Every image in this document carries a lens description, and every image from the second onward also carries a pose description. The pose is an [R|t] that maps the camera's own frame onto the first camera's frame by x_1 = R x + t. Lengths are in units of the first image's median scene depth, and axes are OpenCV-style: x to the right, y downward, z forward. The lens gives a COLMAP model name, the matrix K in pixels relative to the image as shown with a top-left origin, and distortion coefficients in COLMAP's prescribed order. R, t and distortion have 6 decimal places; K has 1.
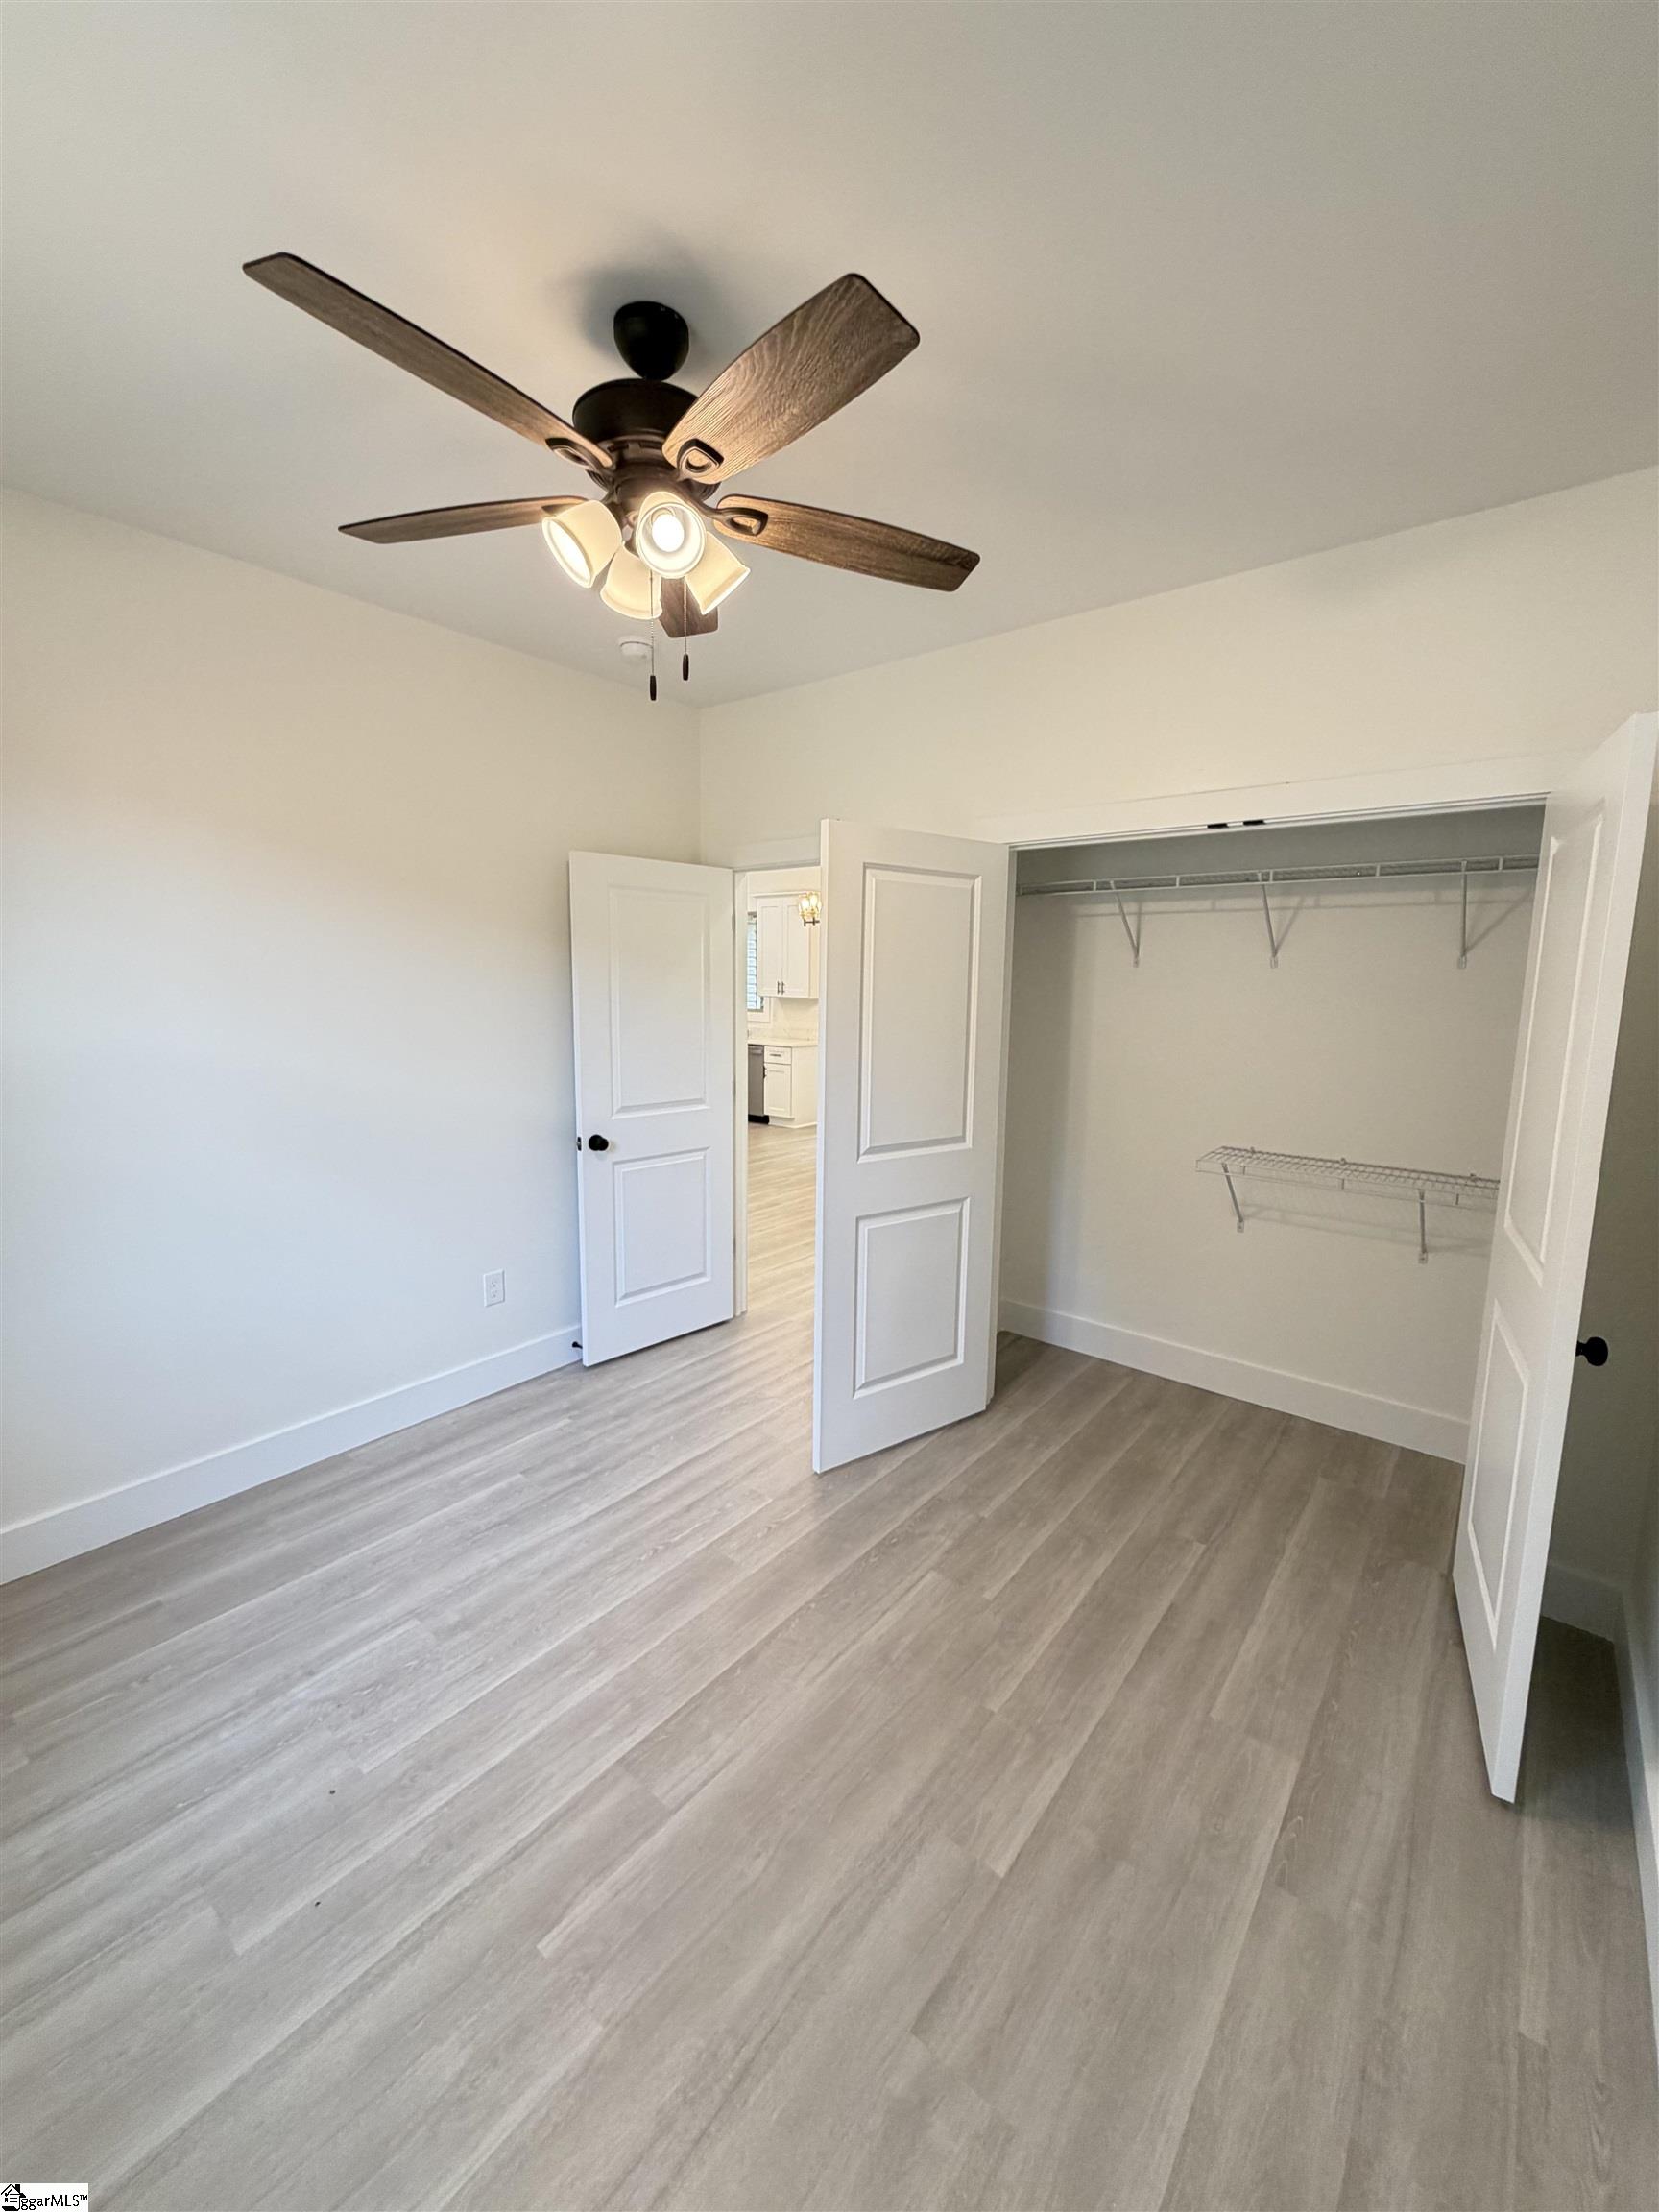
lens RADIAL K [[884.3, 0, 829.6], [0, 884.3, 1098.9], [0, 0, 1]] dist [0.000574, 0.000439]
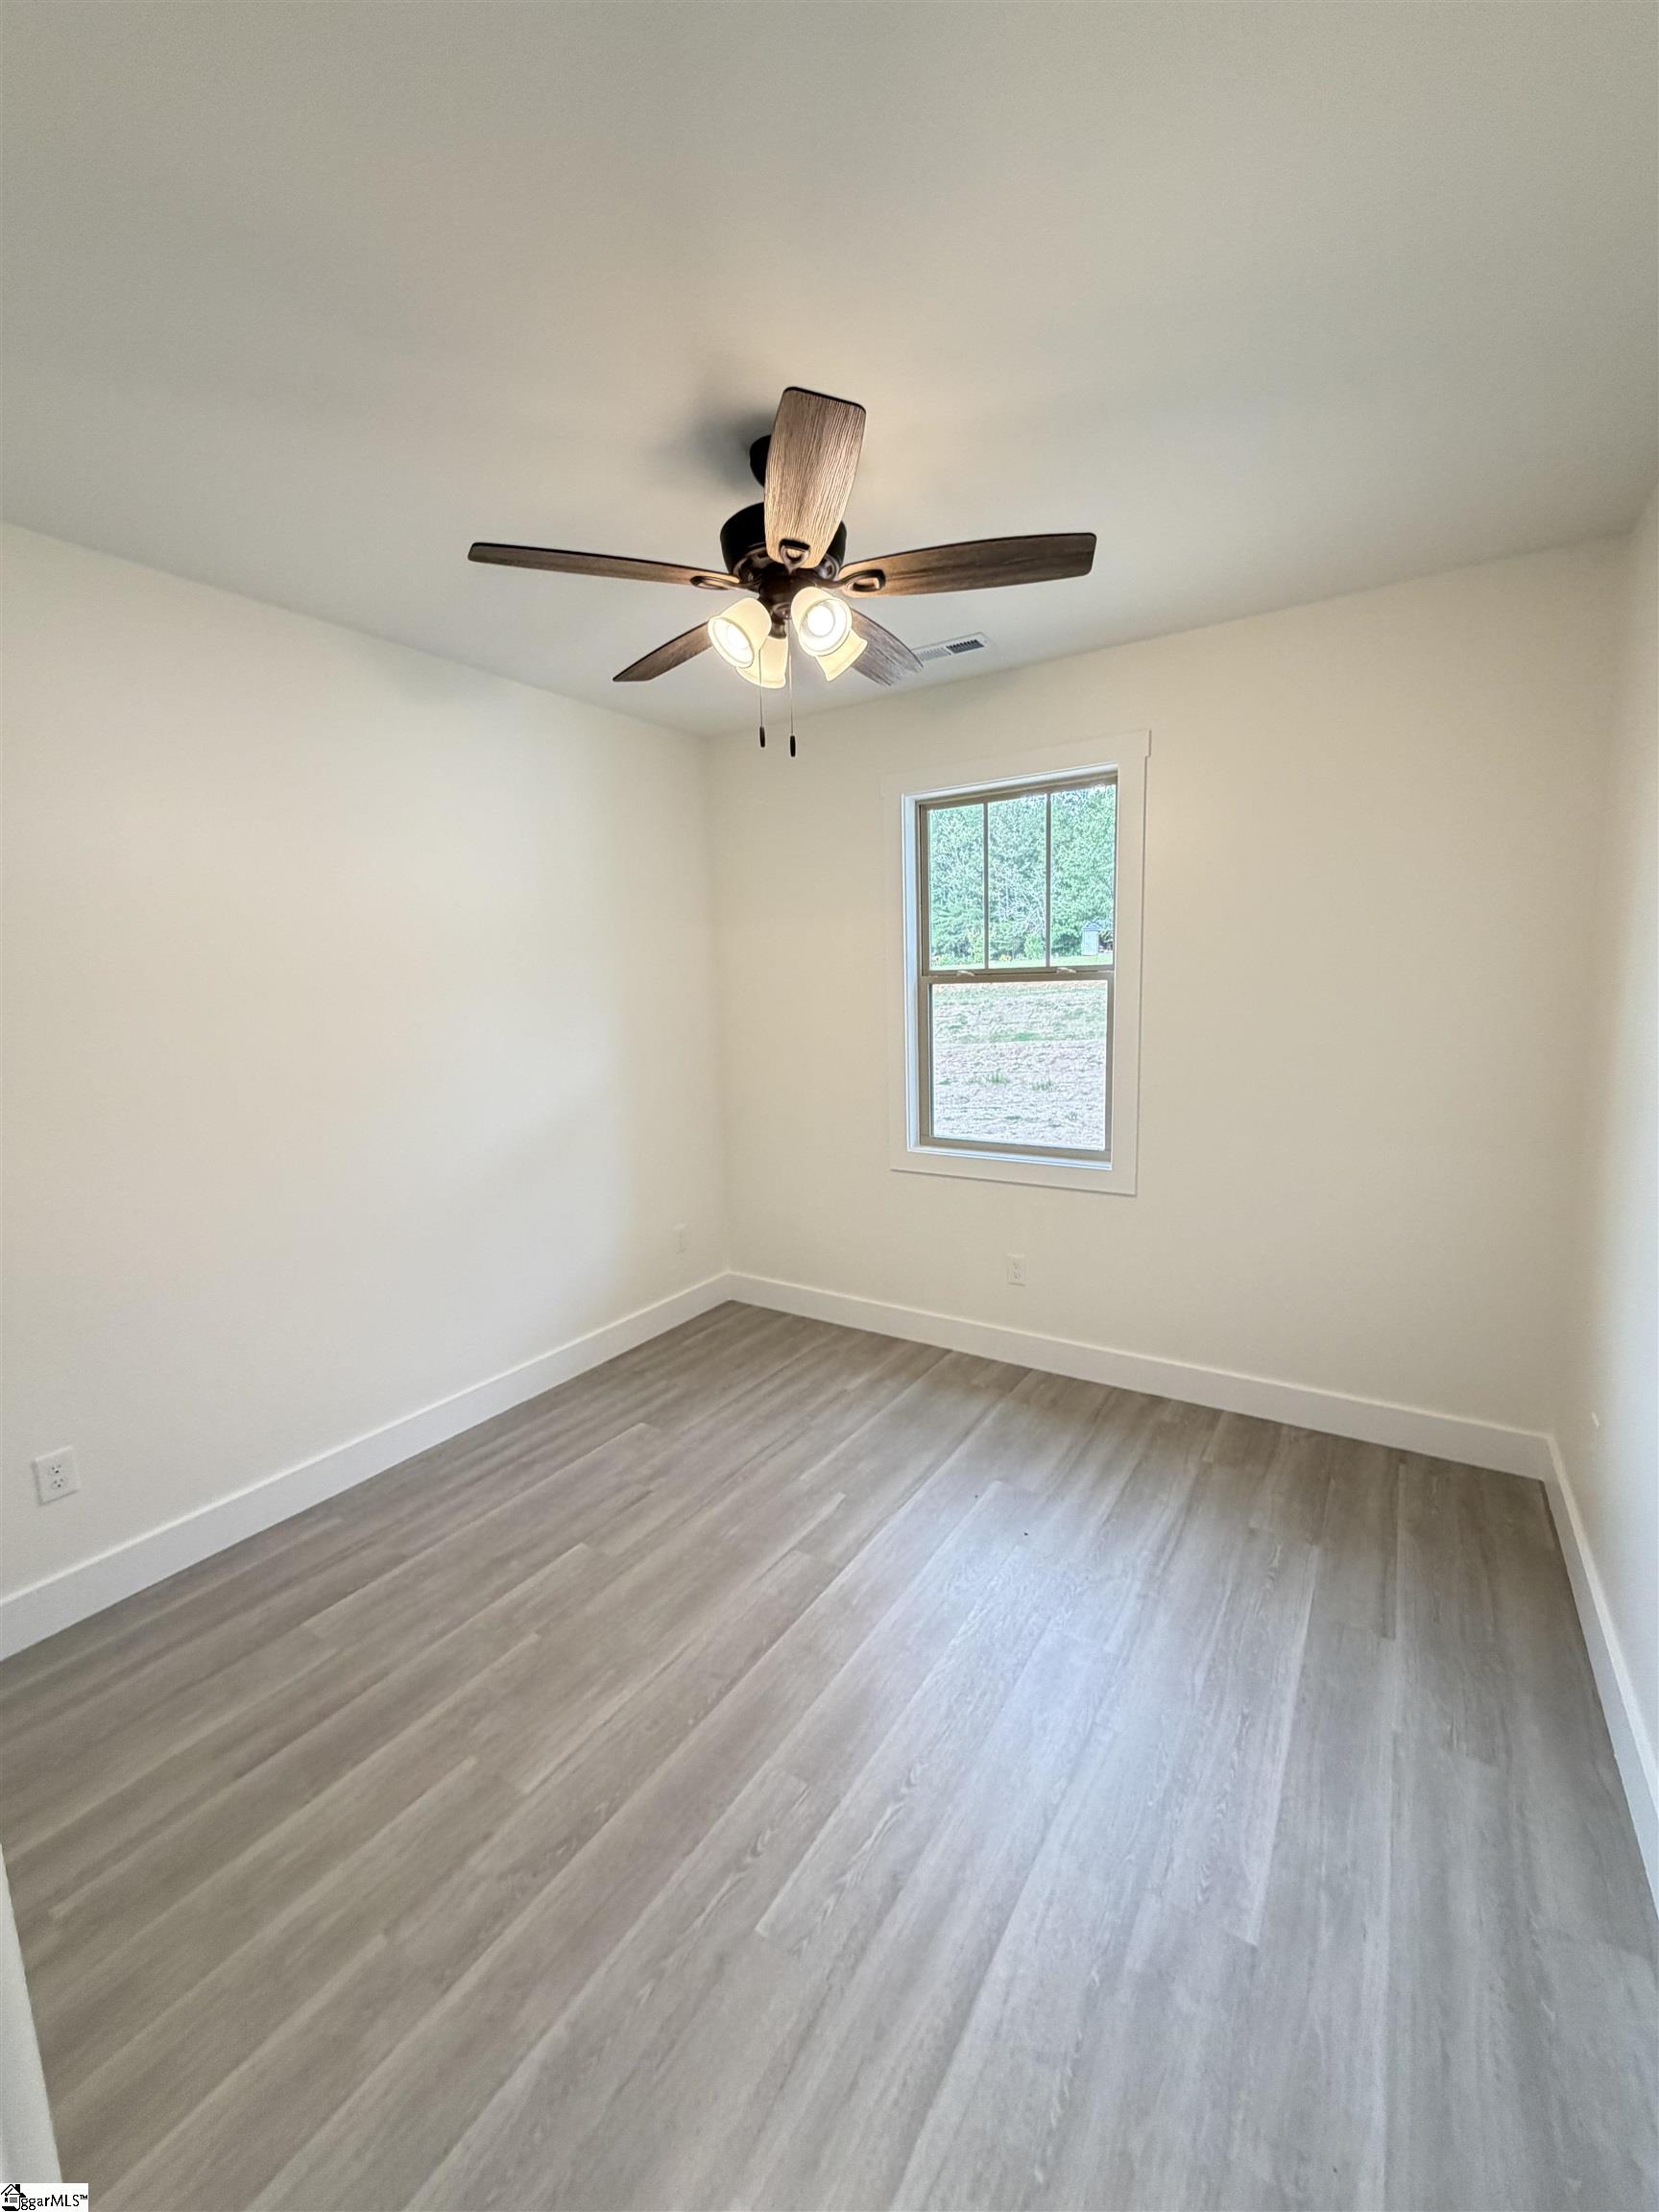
lens RADIAL K [[884.3, 0, 829.6], [0, 884.3, 1098.9], [0, 0, 1]] dist [0.000574, 0.000439]
pose [[-0.994469, 0.029820, -0.100706, -0.102852], [0.001688, 0.963260, 0.268565, -0.291928], [0.105015, 0.266910, -0.957983, 2.043948]]
